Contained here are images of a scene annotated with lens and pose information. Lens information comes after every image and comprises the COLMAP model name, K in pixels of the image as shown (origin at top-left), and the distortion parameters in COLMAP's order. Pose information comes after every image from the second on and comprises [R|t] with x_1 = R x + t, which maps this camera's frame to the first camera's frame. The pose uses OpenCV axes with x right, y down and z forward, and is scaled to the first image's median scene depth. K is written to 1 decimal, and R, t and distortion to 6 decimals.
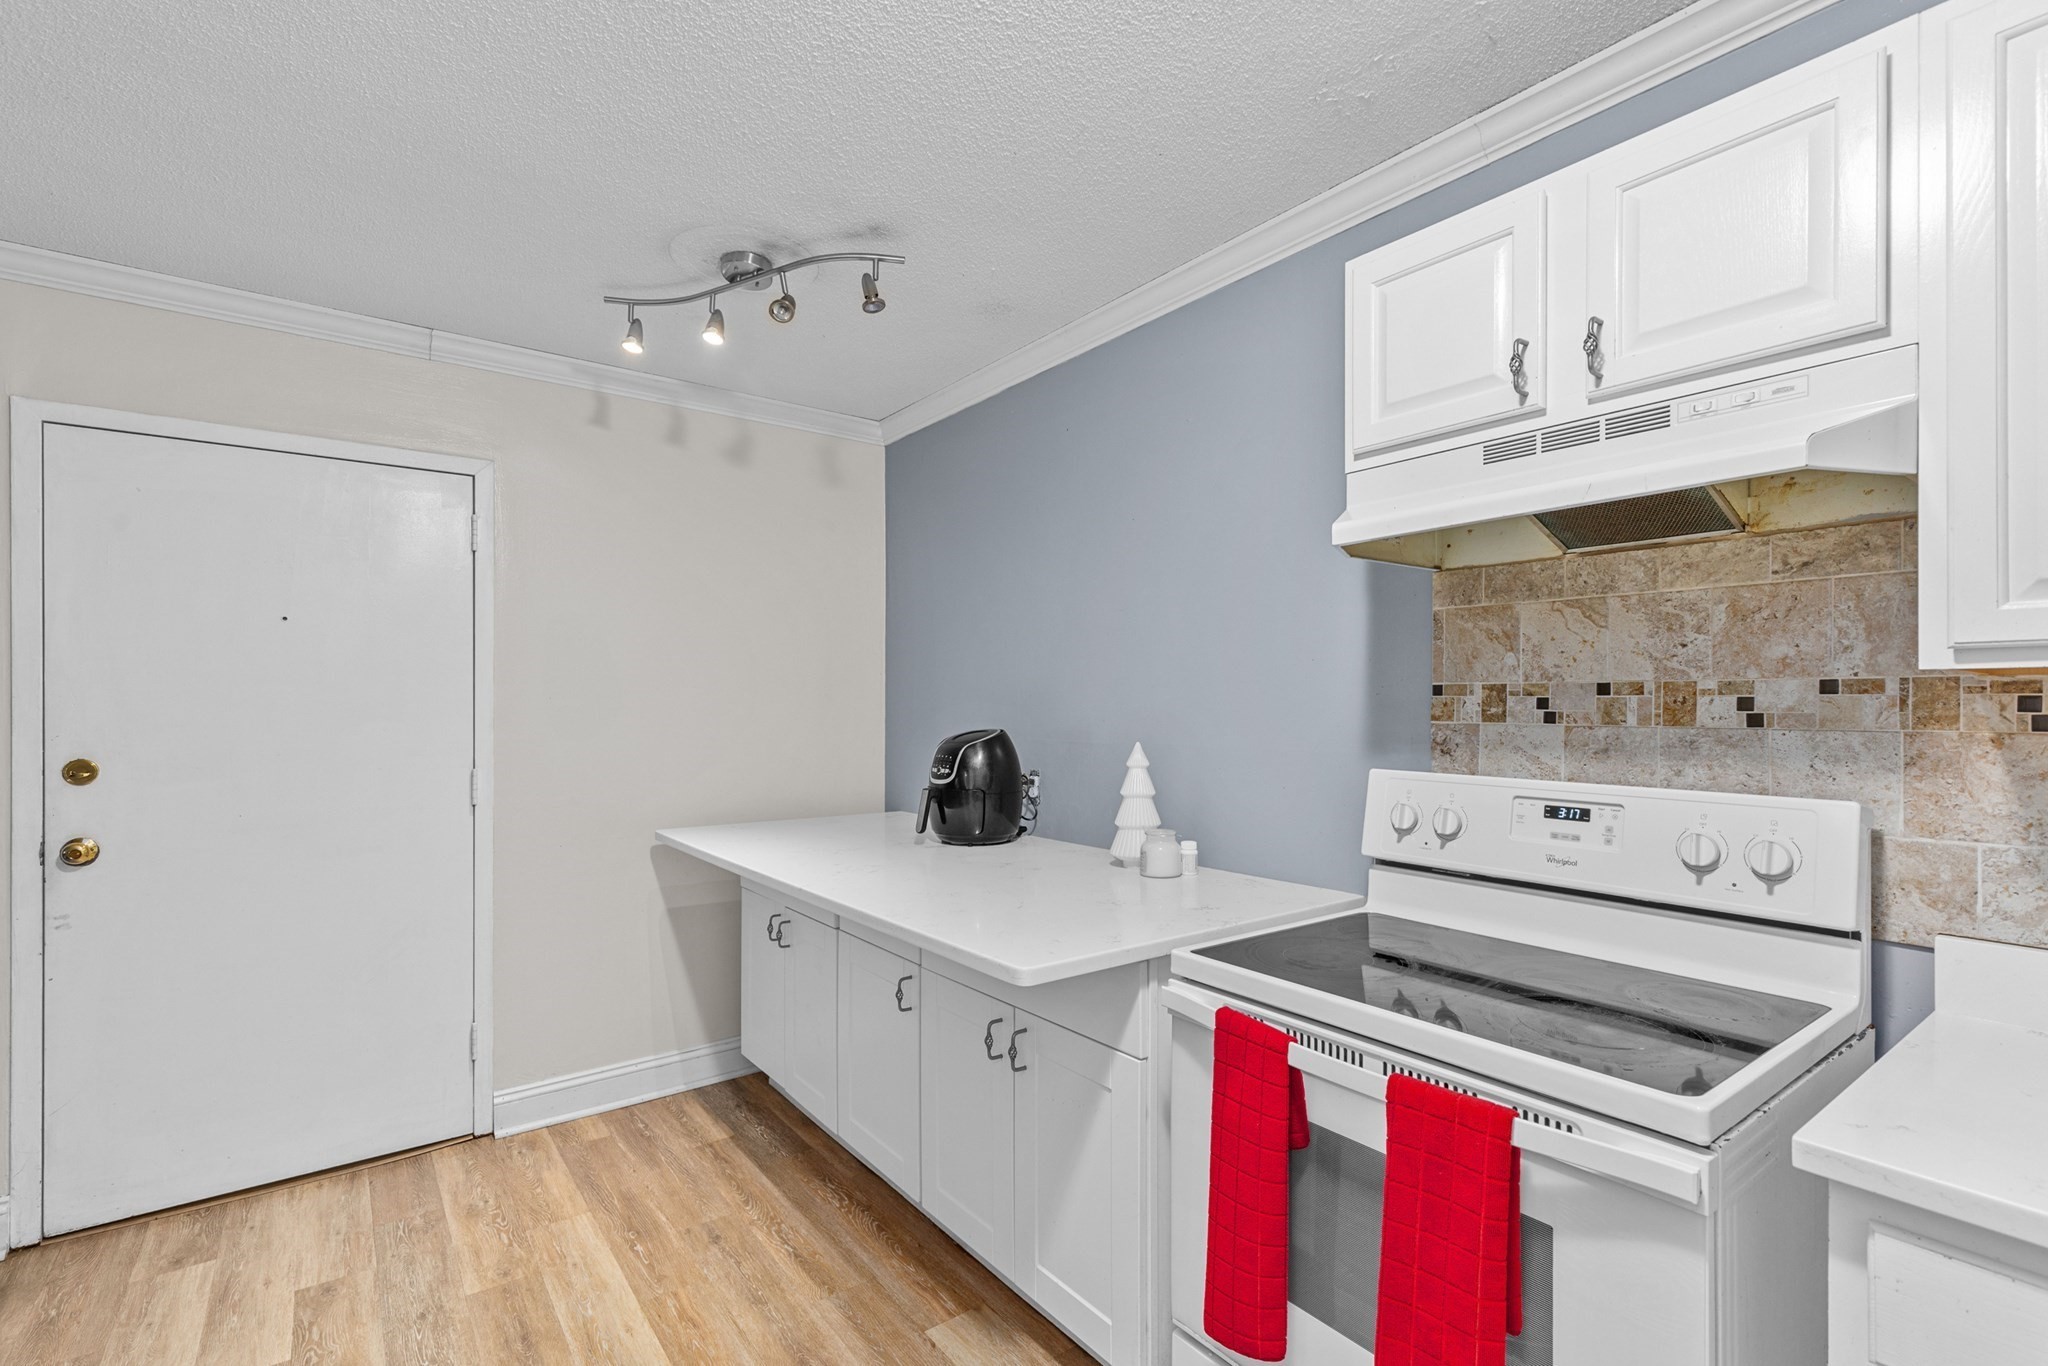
lens RADIAL K [[928.4, 0, 1024.4], [0, 928.4, 698.2], [0, 0, 1]] dist [0.002488, 0.000486]
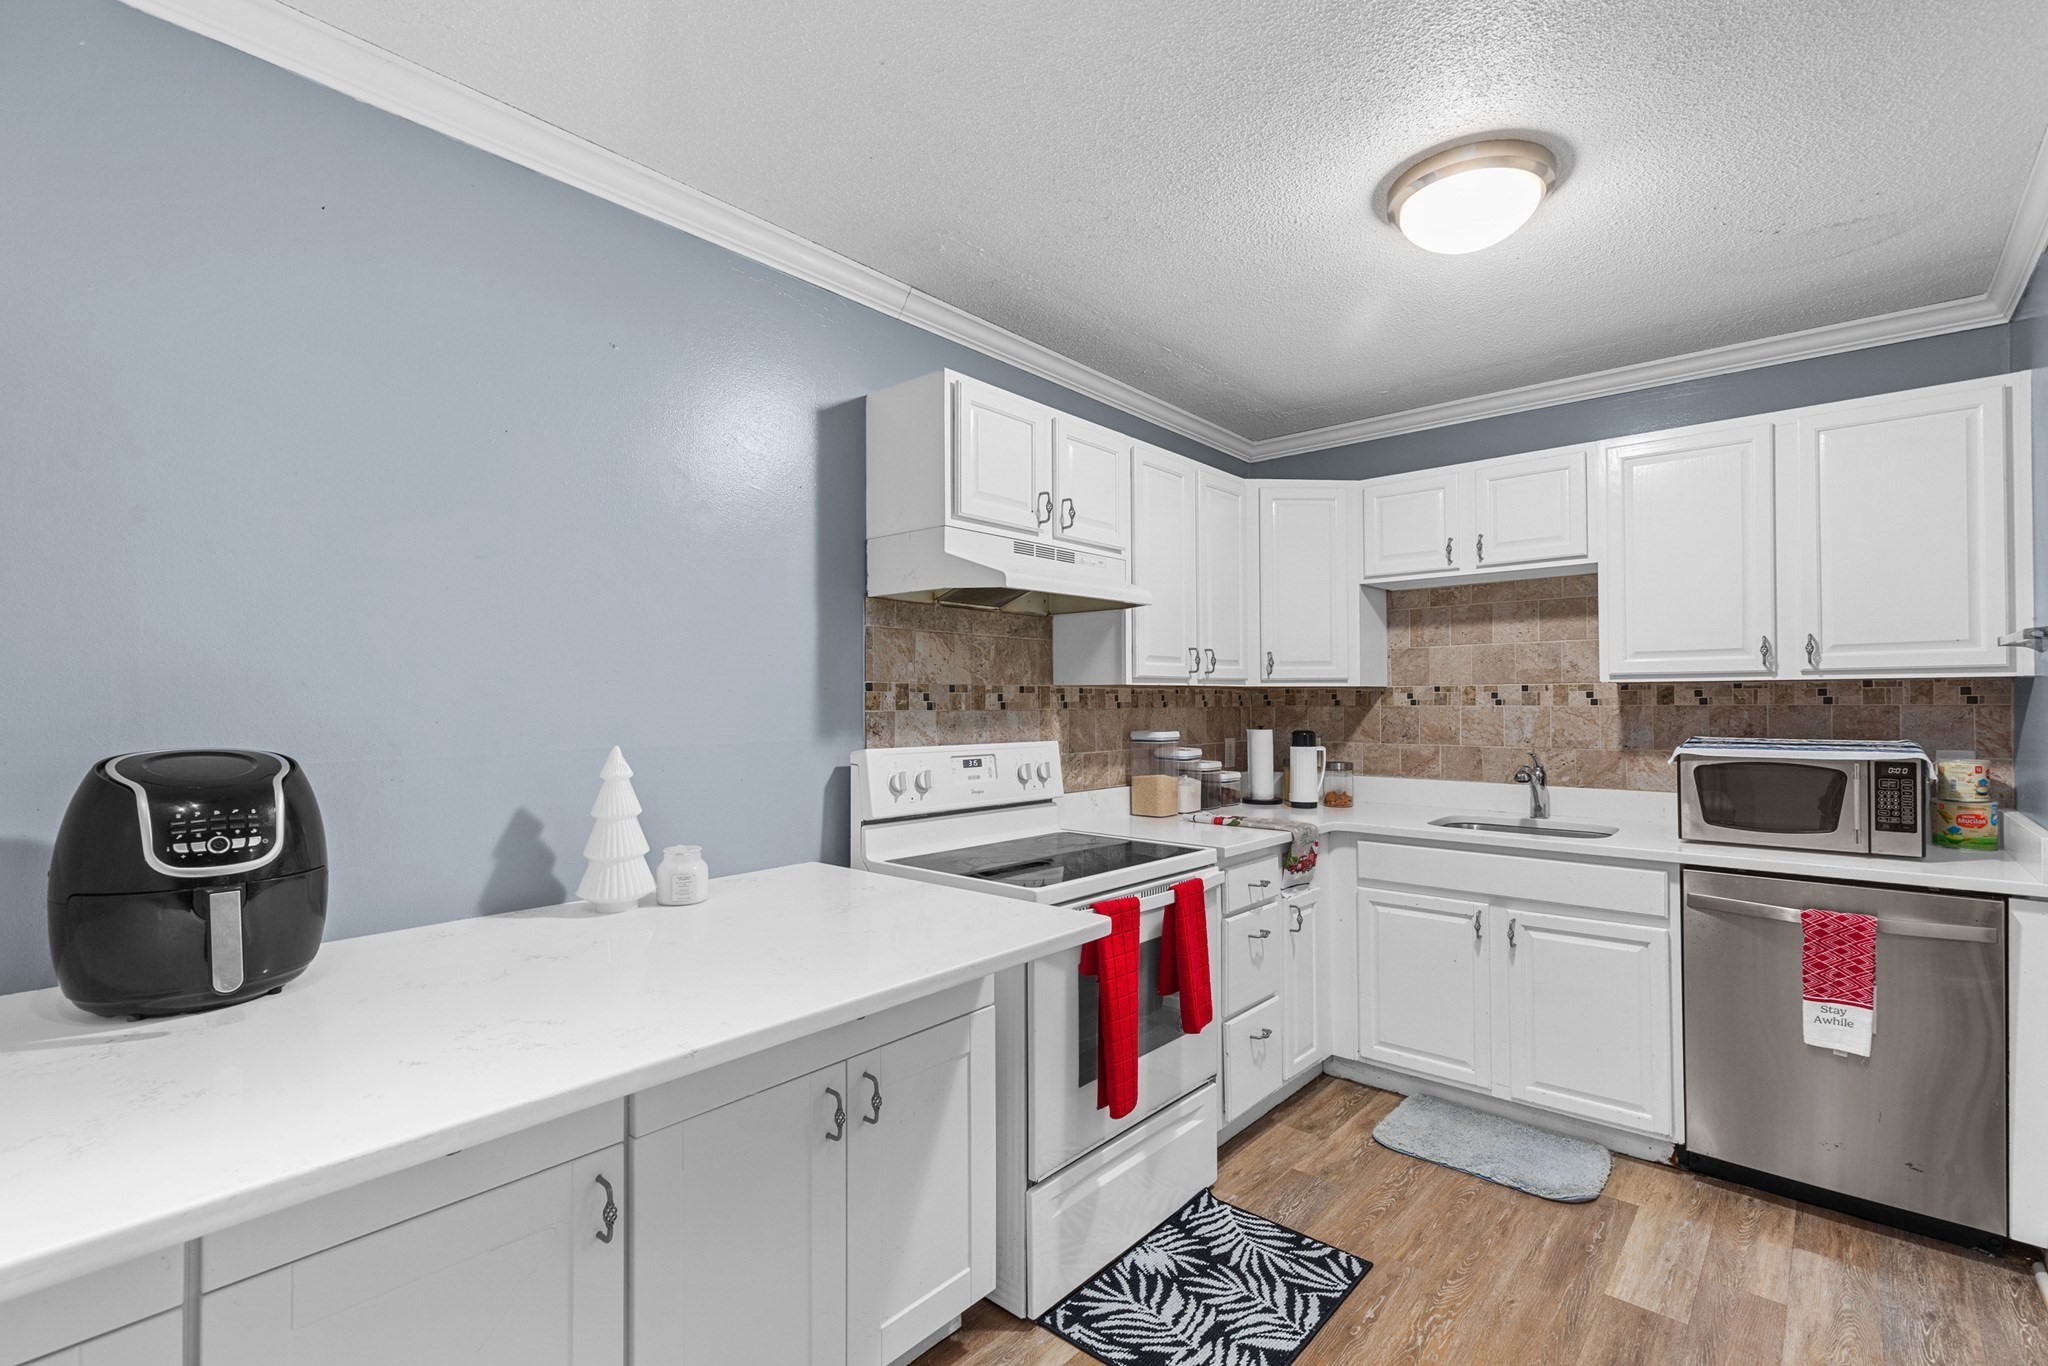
lens RADIAL K [[928.4, 0, 1024.4], [0, 928.4, 685.6], [0, 0, 1]] dist [0.002488, 0.000486]
pose [[-0.208642, 0.013668, 0.977897, -0.984707], [-0.007095, 0.999855, -0.015489, 0.009234], [-0.977966, -0.010169, -0.208514, 1.167006]]
